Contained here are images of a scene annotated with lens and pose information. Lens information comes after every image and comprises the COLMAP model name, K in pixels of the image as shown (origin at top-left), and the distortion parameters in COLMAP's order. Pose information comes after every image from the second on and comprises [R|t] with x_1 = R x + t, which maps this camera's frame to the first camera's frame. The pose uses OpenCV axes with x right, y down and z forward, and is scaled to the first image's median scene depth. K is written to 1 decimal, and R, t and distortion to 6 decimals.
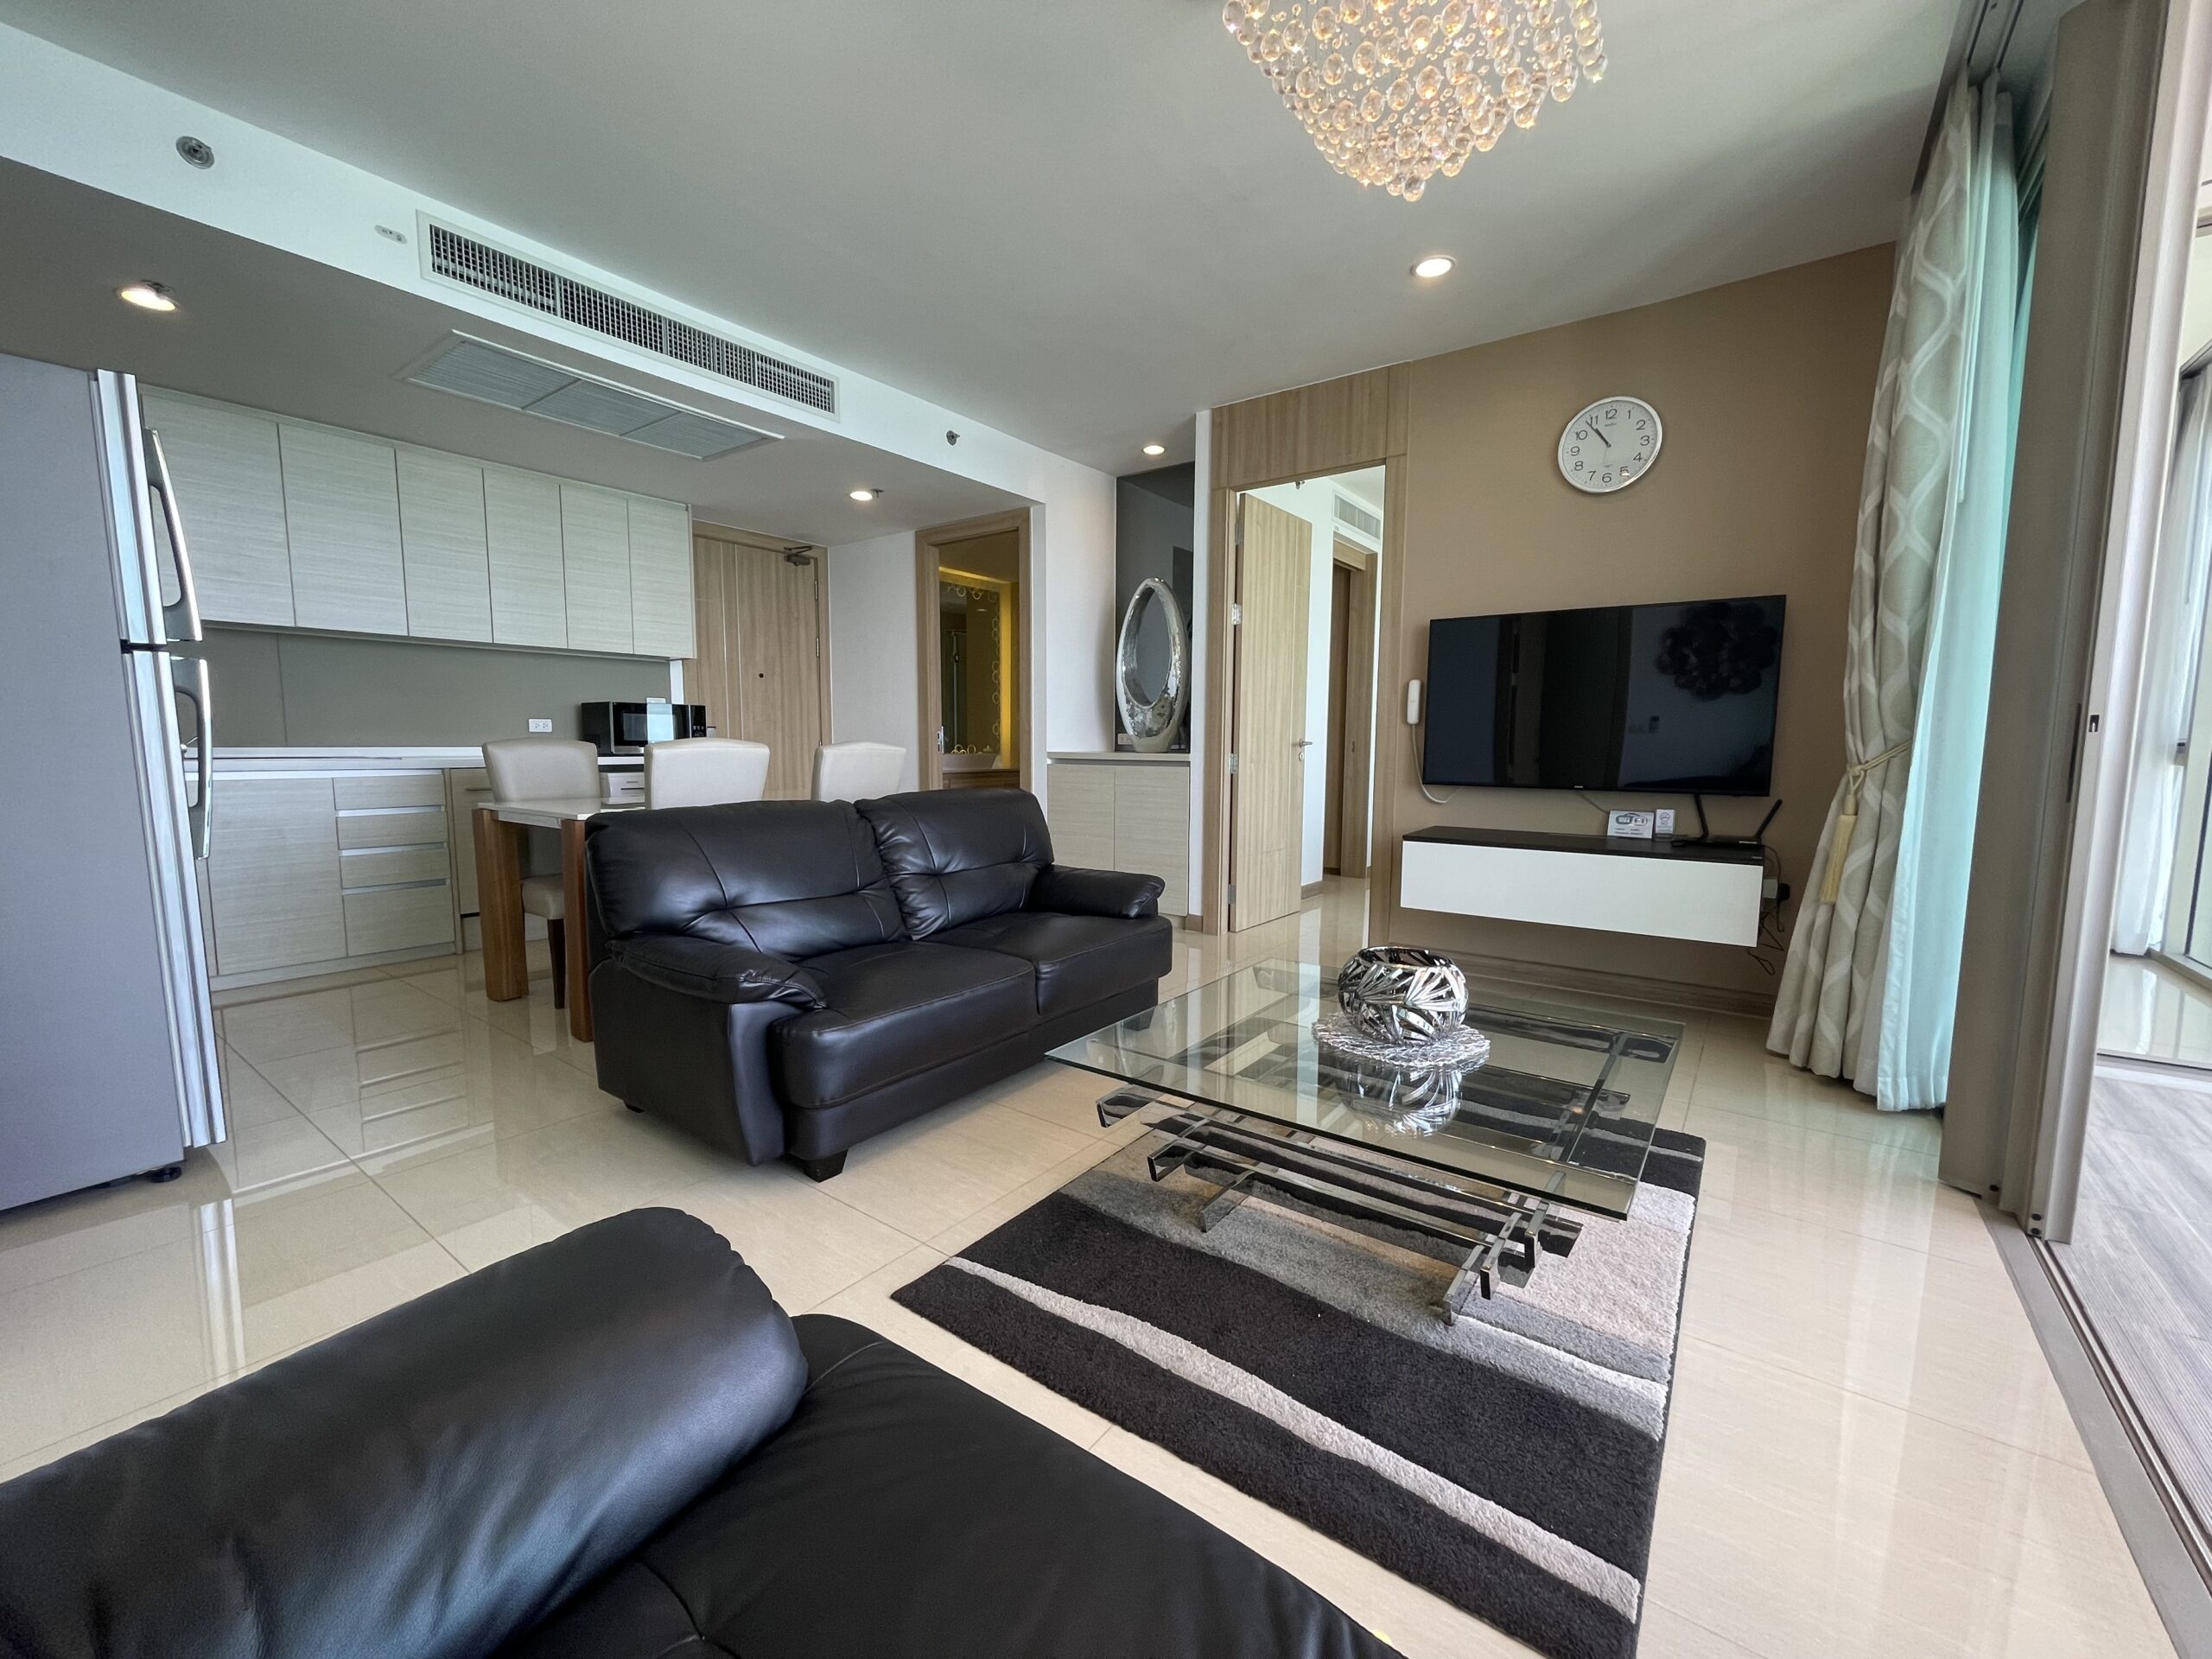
lens RADIAL K [[890.2, 0, 1103.5], [0, 890.2, 833.7], [0, 0, 1]] dist [-0.001406, 0.000266]
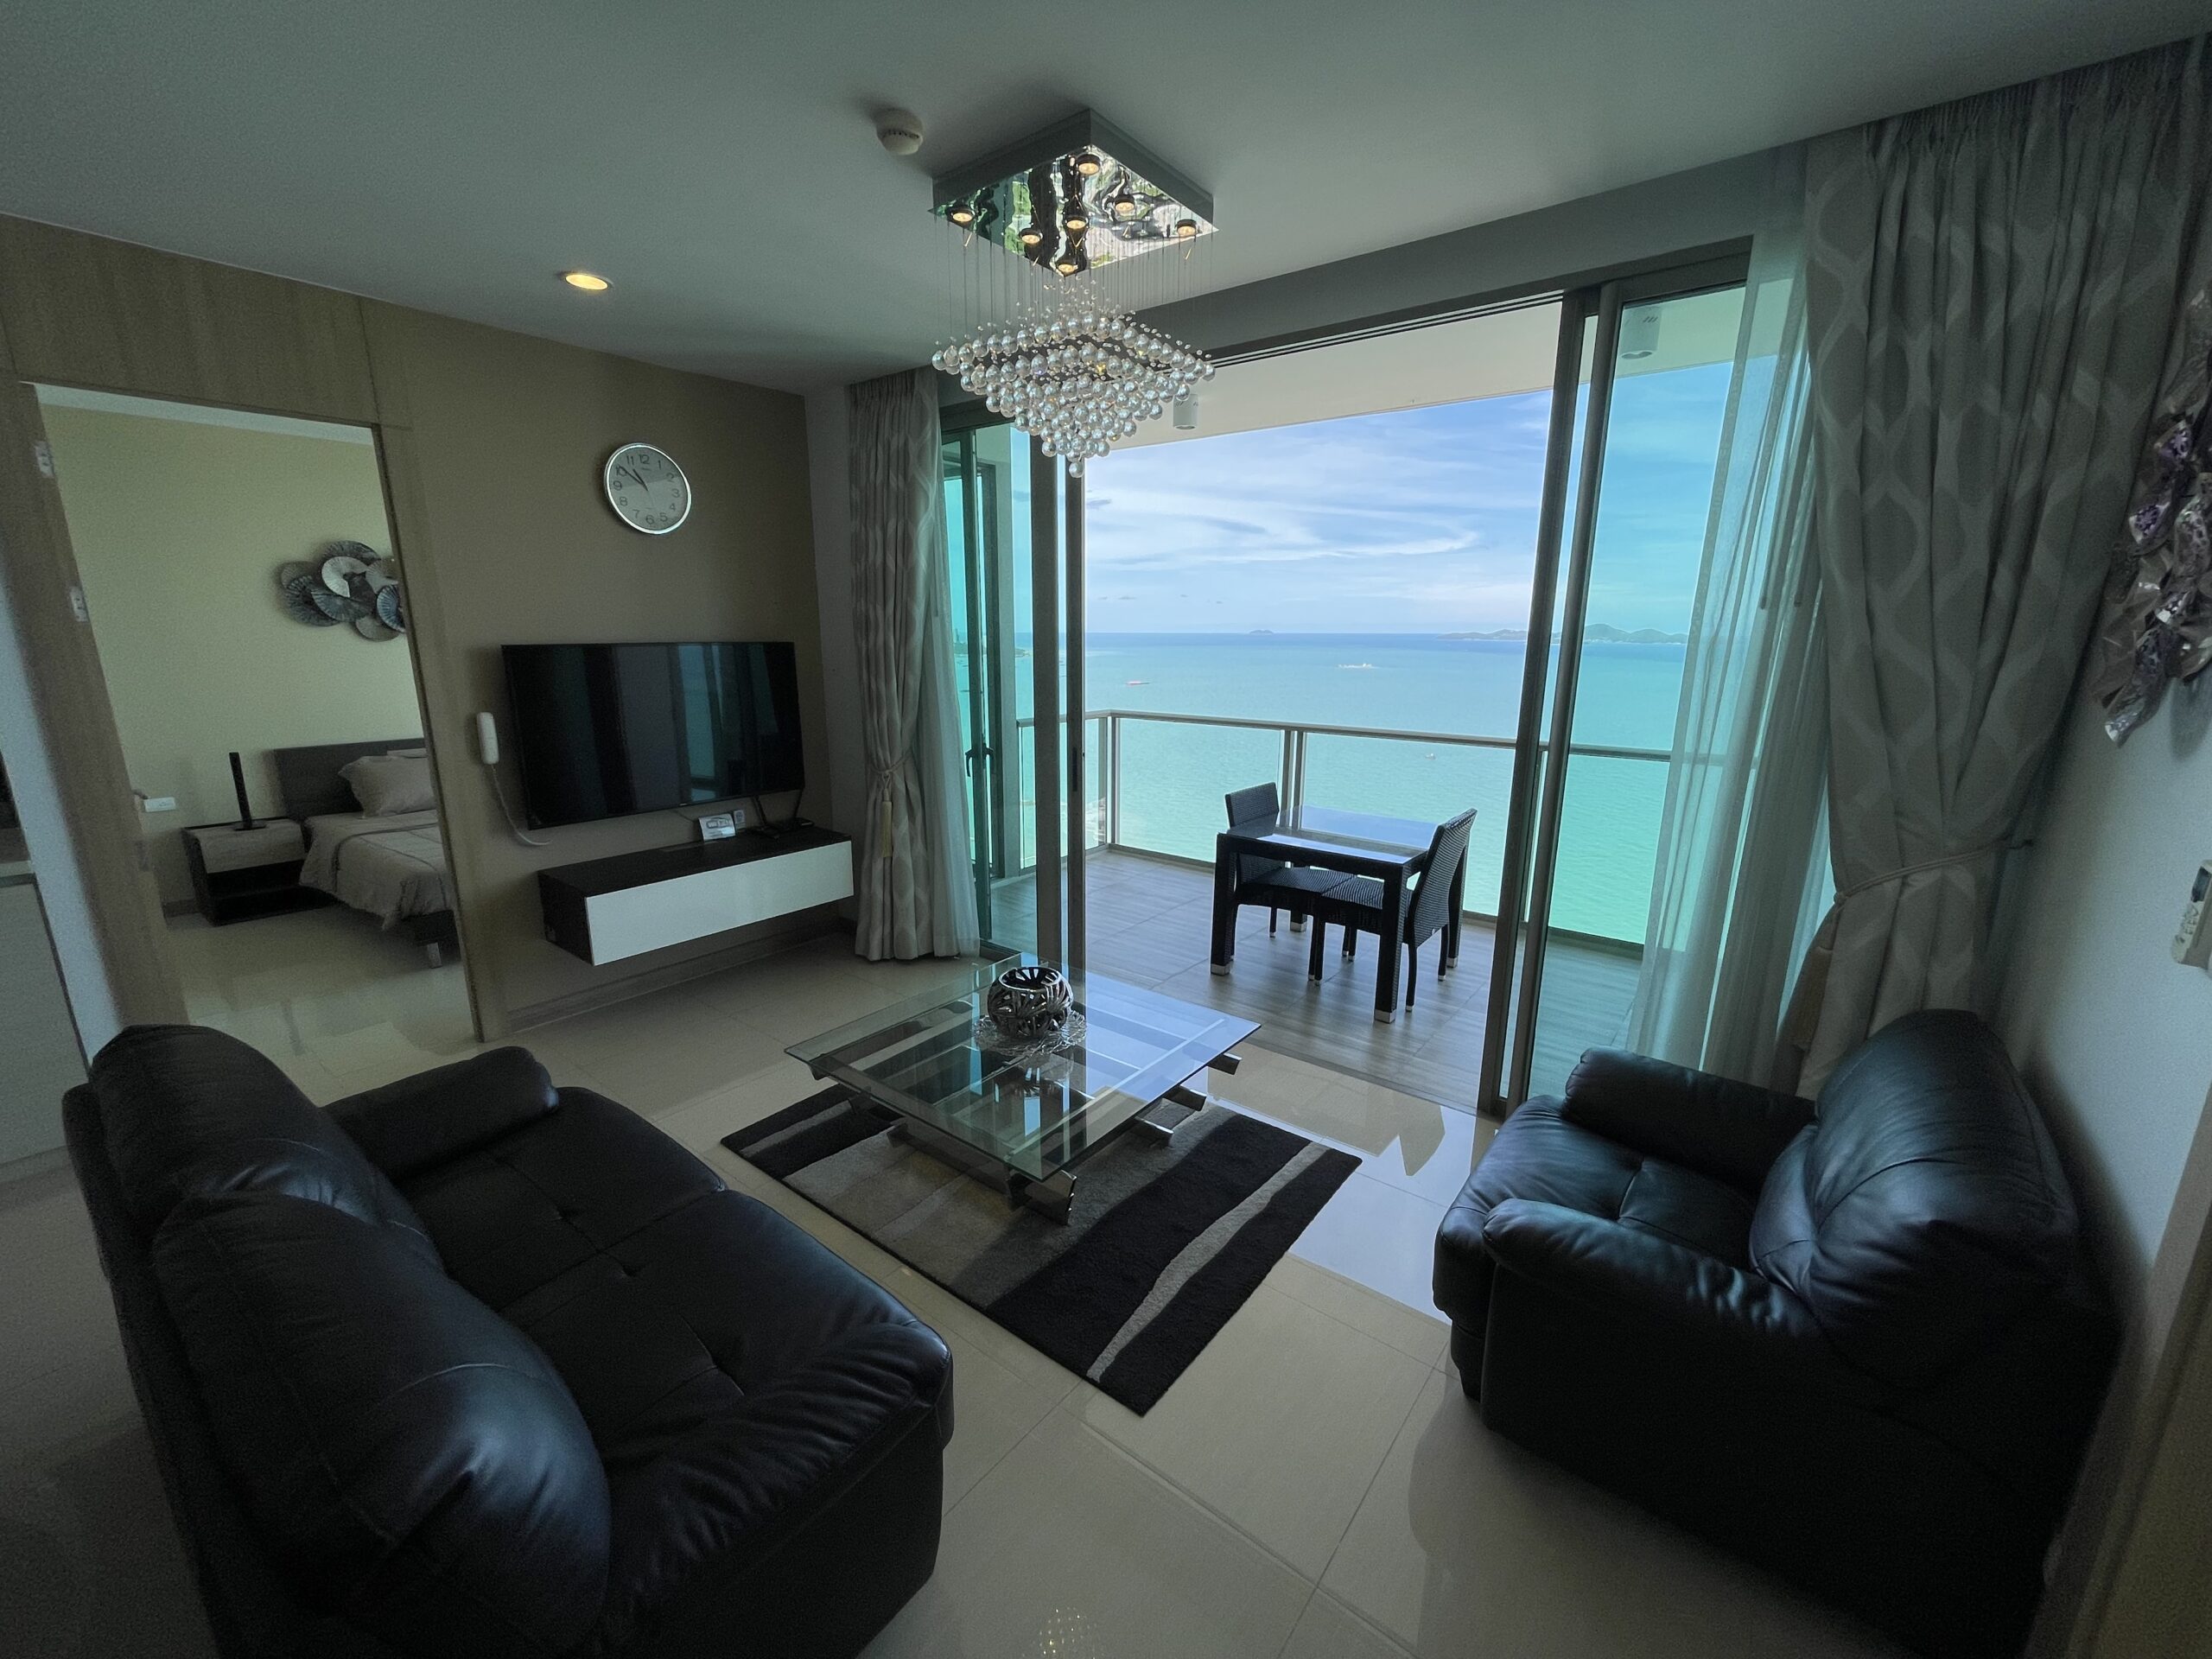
lens RADIAL K [[890.2, 0, 1103.5], [0, 890.2, 833.7], [0, 0, 1]] dist [-0.001406, 0.000266]
pose [[0.025708, -0.227305, 0.973484, -0.590493], [0.099670, 0.969537, 0.223751, -0.232448], [-0.994688, 0.091275, 0.047580, 0.465182]]
